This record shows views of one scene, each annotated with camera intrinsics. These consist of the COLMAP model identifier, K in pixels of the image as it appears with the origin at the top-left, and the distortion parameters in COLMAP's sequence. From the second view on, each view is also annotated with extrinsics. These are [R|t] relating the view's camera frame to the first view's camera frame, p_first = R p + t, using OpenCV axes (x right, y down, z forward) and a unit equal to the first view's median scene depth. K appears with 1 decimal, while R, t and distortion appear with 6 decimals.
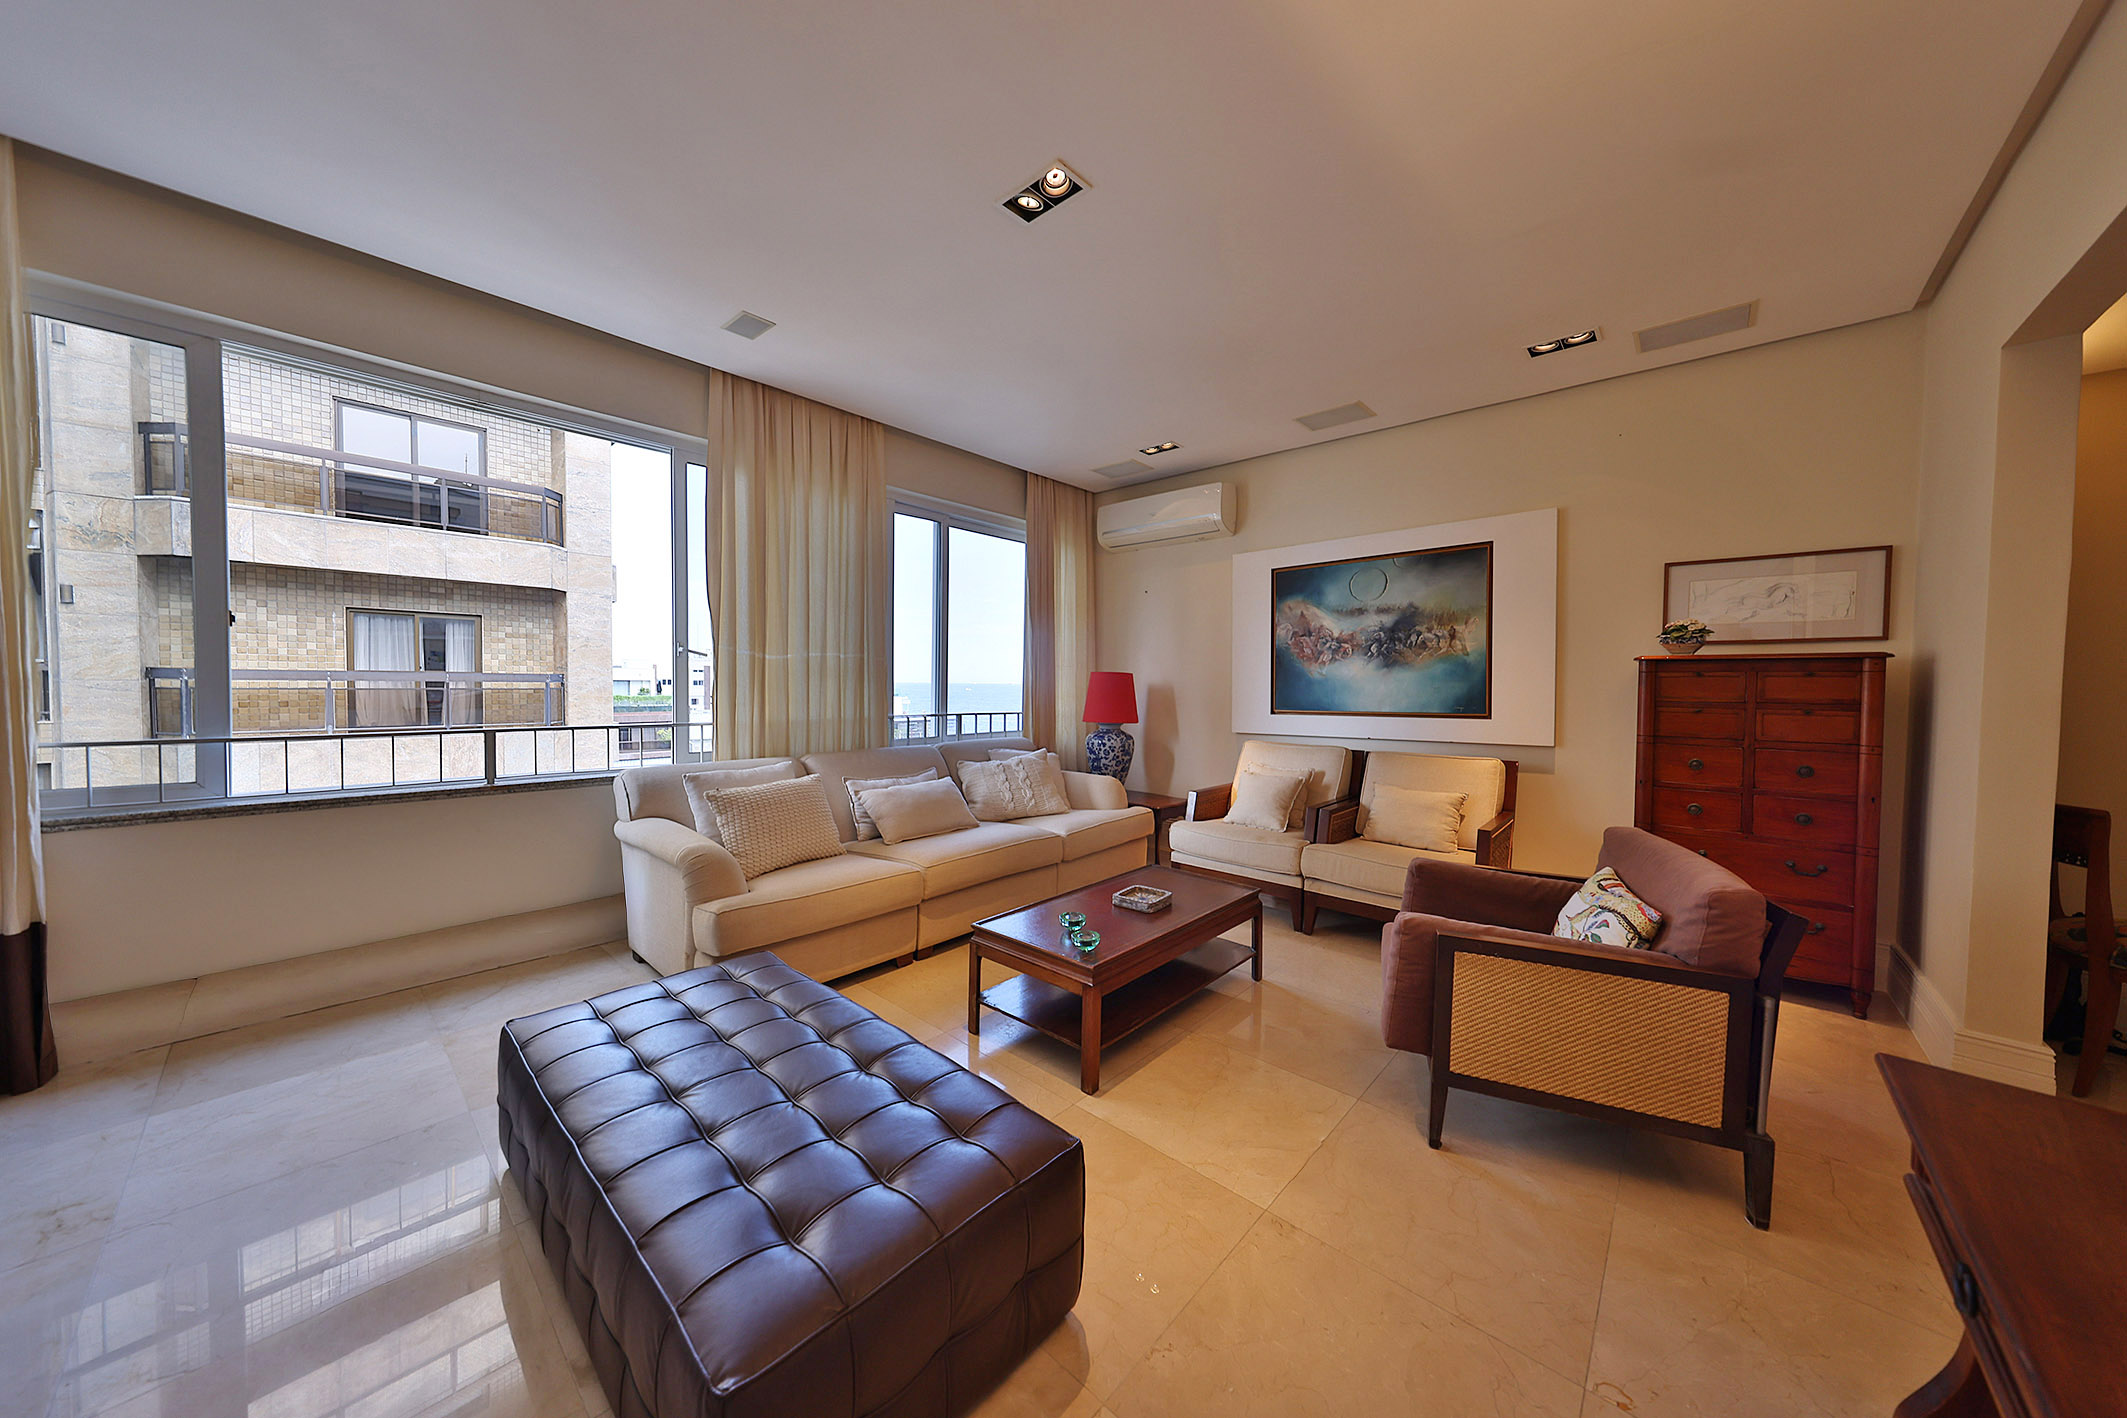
lens RADIAL K [[690.9, 0, 1067.5], [0, 690.9, 701.5], [0, 0, 1]] dist [0.001516, -0.000070]
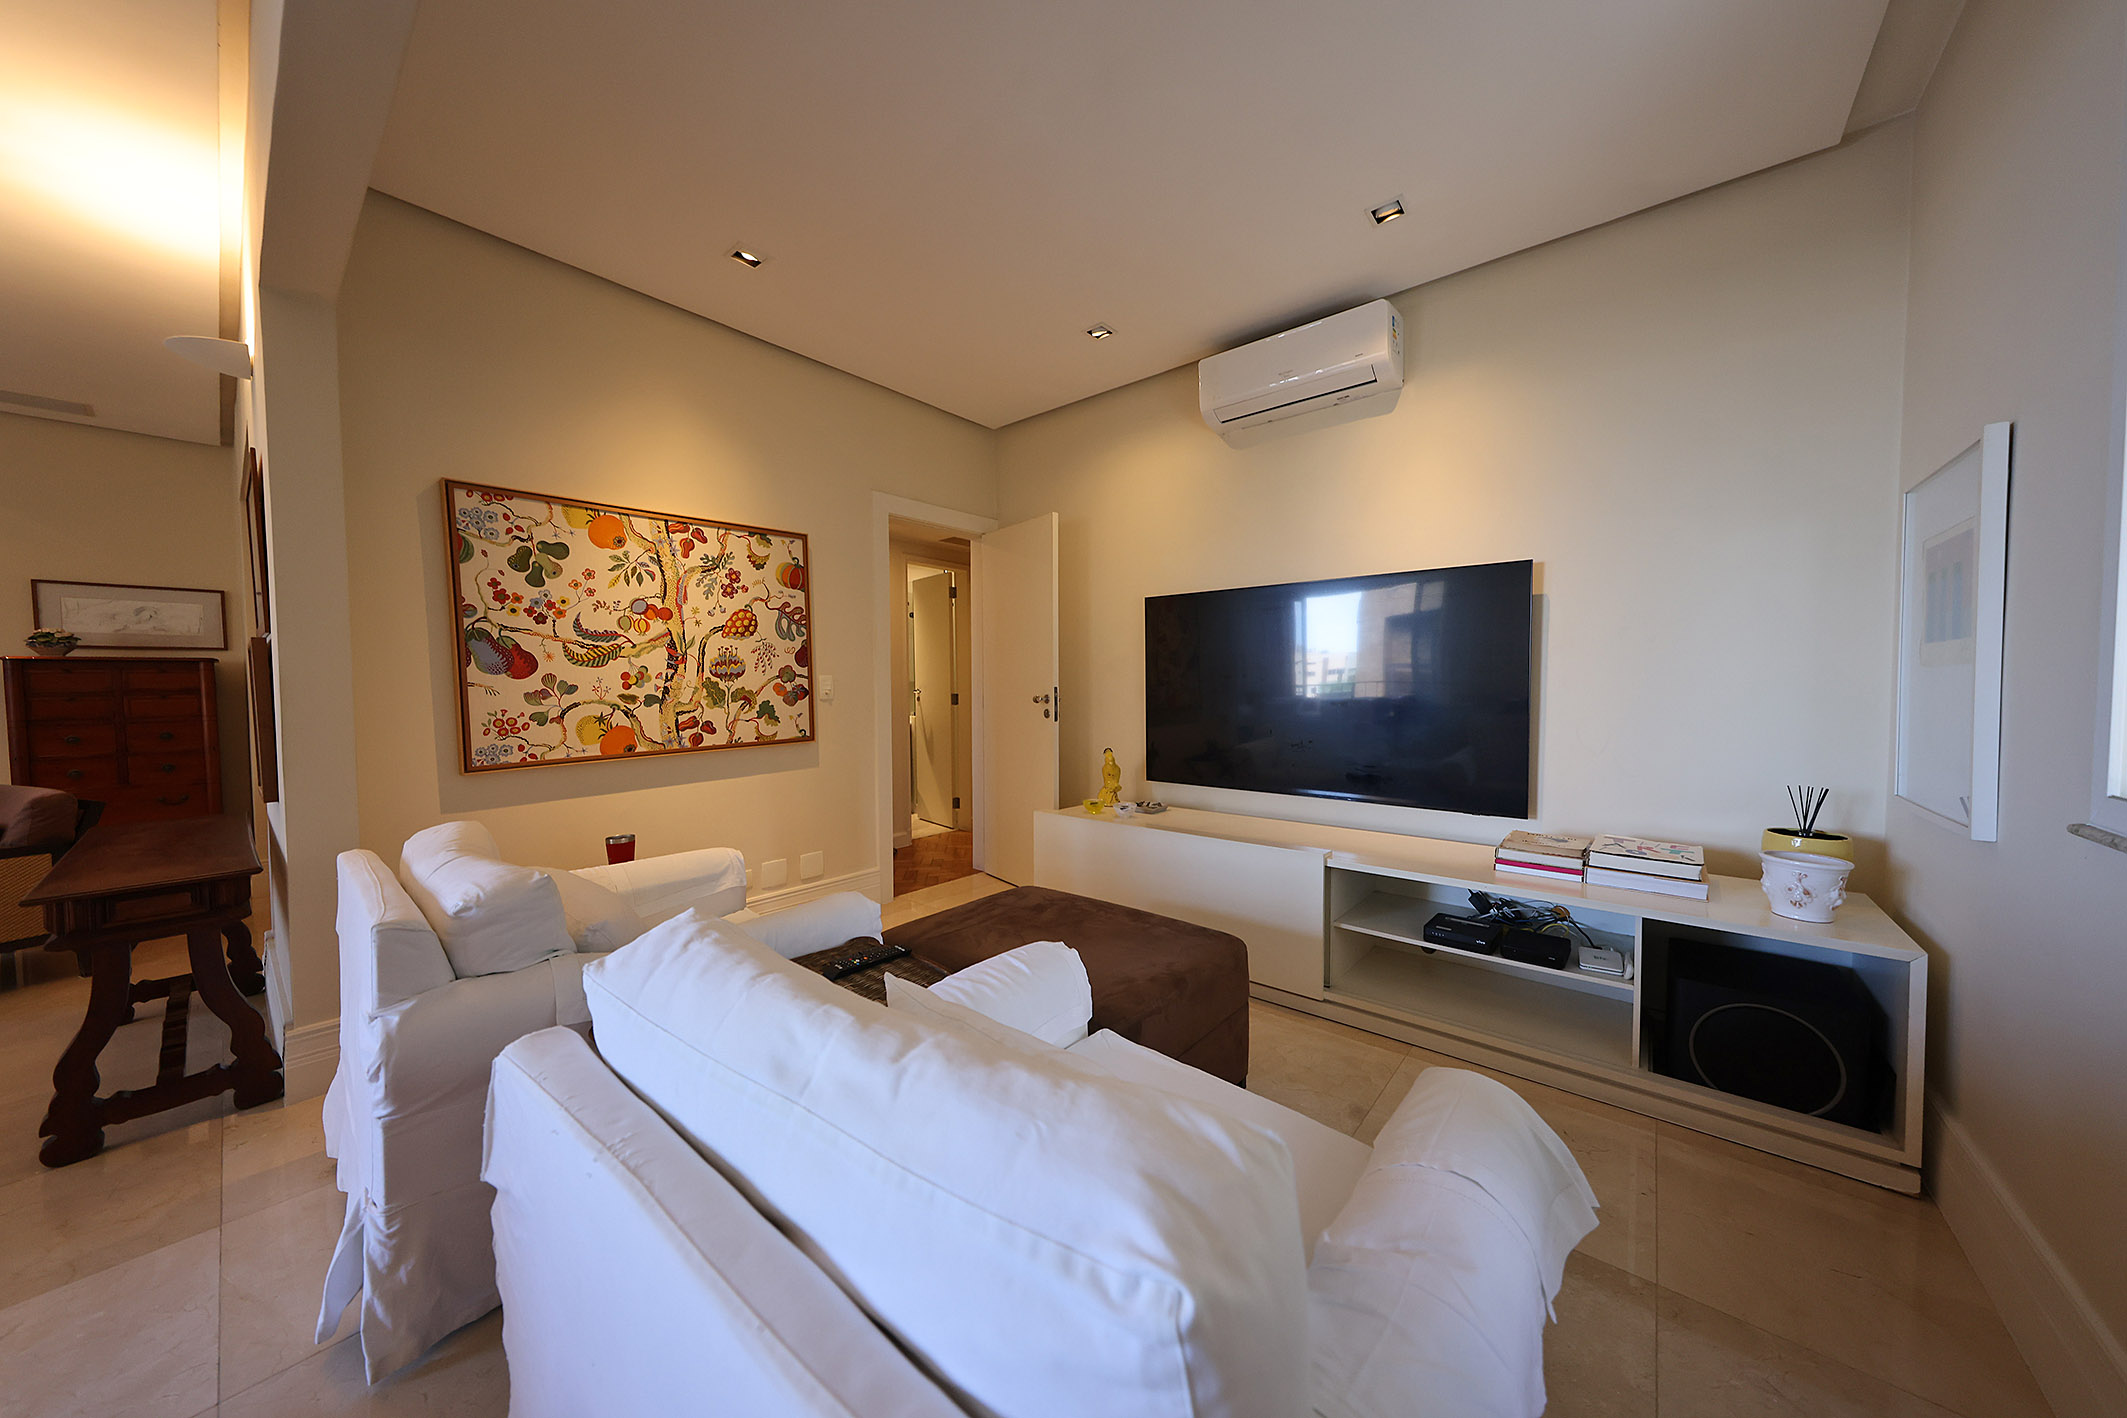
lens RADIAL K [[705.0, 0, 1043.5], [0, 705.0, 711.9], [0, 0, 1]] dist [0.006766, 0.000199]
pose [[-0.026579, -0.050207, 0.998385, -0.355347], [0.038260, 0.997955, 0.051204, 0.028323], [-0.998914, 0.039559, -0.024604, -0.586180]]
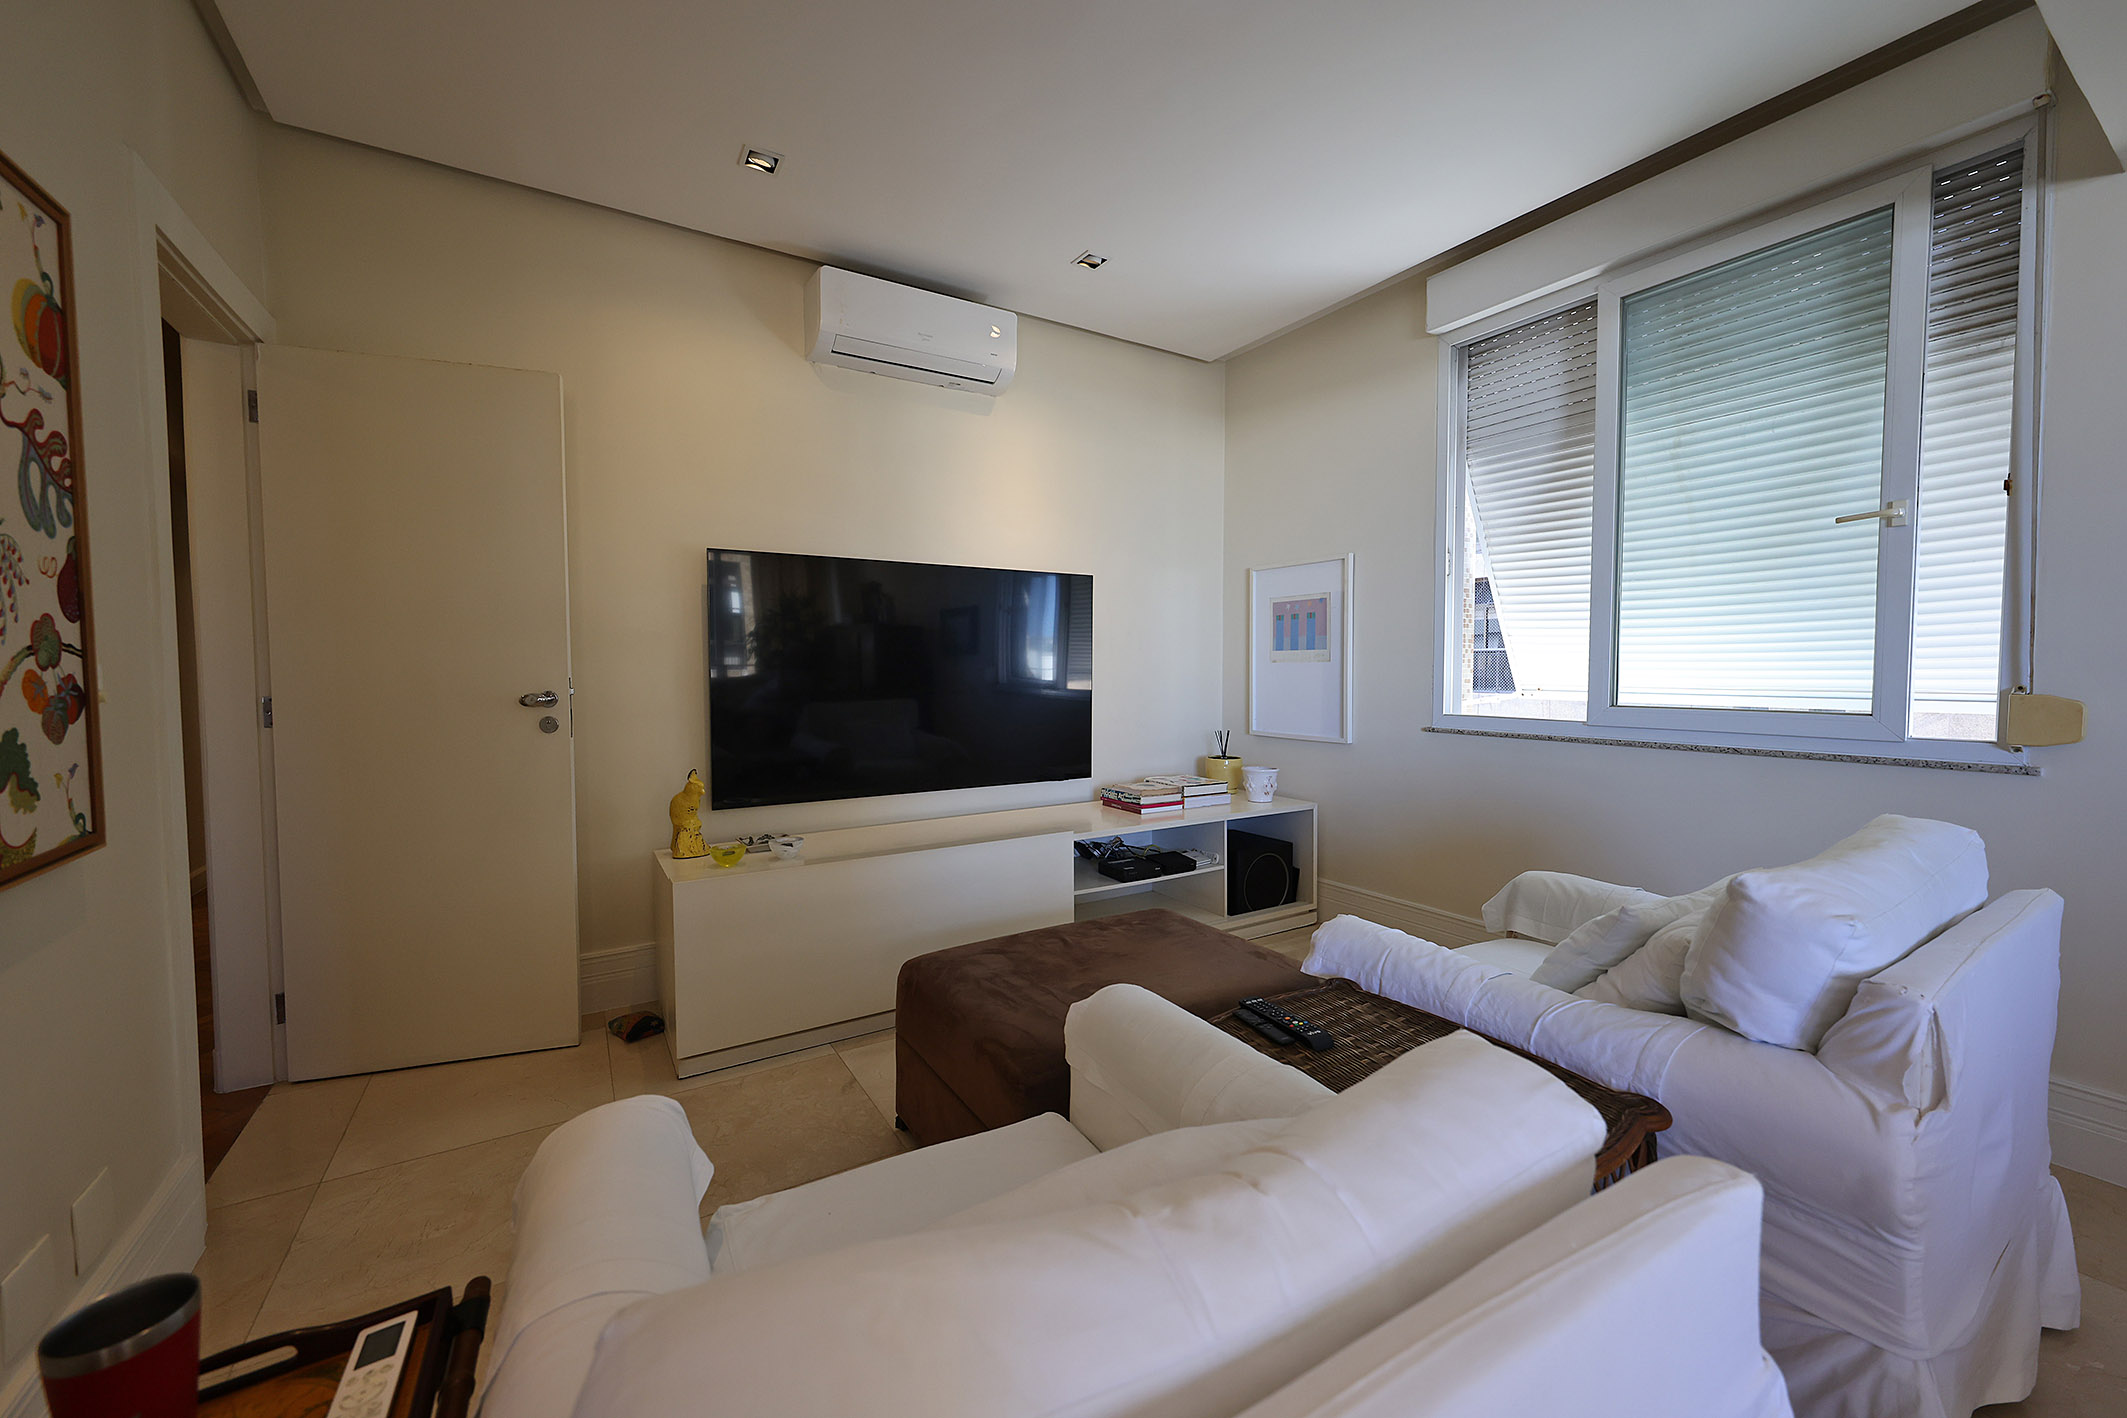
lens RADIAL K [[817.7, 0, 1069.1], [0, 817.7, 704.9], [0, 0, 1]] dist [0.000344, -0.000190]
pose [[-0.960999, -0.019192, 0.275883, 0.048567], [0.003077, 0.996785, 0.080060, 0.014672], [-0.276533, 0.077787, -0.957851, -0.110345]]
